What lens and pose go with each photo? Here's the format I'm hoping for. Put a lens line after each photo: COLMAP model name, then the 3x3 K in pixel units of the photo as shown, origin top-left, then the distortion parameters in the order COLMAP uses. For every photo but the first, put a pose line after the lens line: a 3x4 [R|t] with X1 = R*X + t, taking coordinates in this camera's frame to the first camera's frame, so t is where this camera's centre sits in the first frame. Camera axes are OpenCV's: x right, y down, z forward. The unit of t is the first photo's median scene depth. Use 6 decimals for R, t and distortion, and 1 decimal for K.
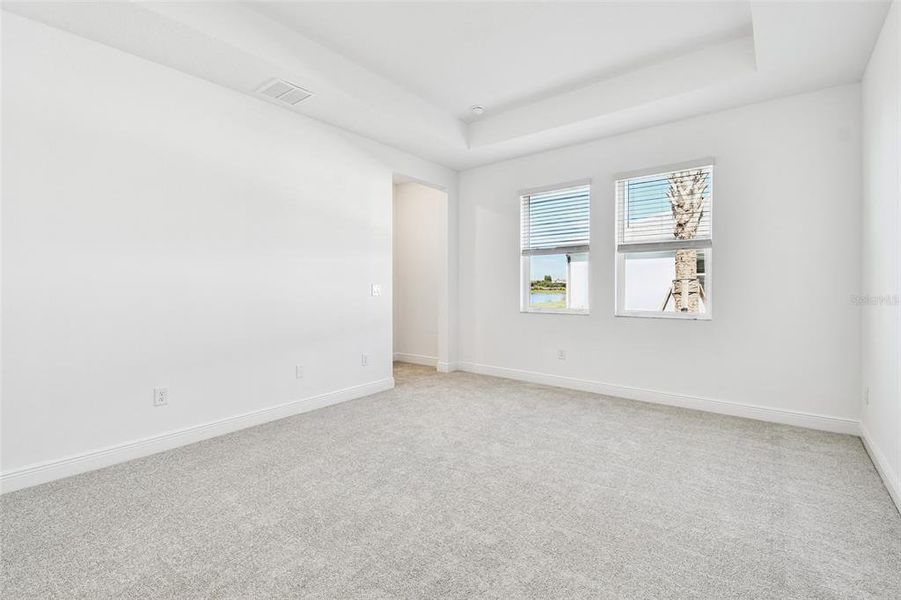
lens RADIAL K [[409.5, 0, 445.3], [0, 409.5, 293.3], [0, 0, 1]] dist [0.022912, -0.001530]
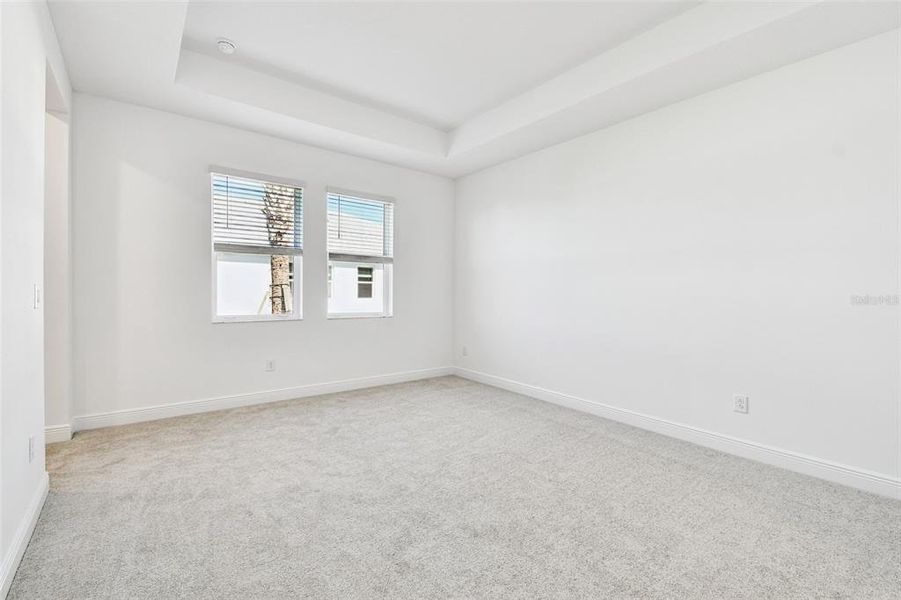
lens RADIAL K [[409.5, 0, 446.3], [0, 409.5, 299.8], [0, 0, 1]] dist [0.022912, -0.001530]
pose [[0.218005, -0.016432, 0.975809, -0.558797], [0.005738, 0.999863, 0.015555, -0.008890], [-0.975931, 0.002209, 0.218070, 0.464487]]
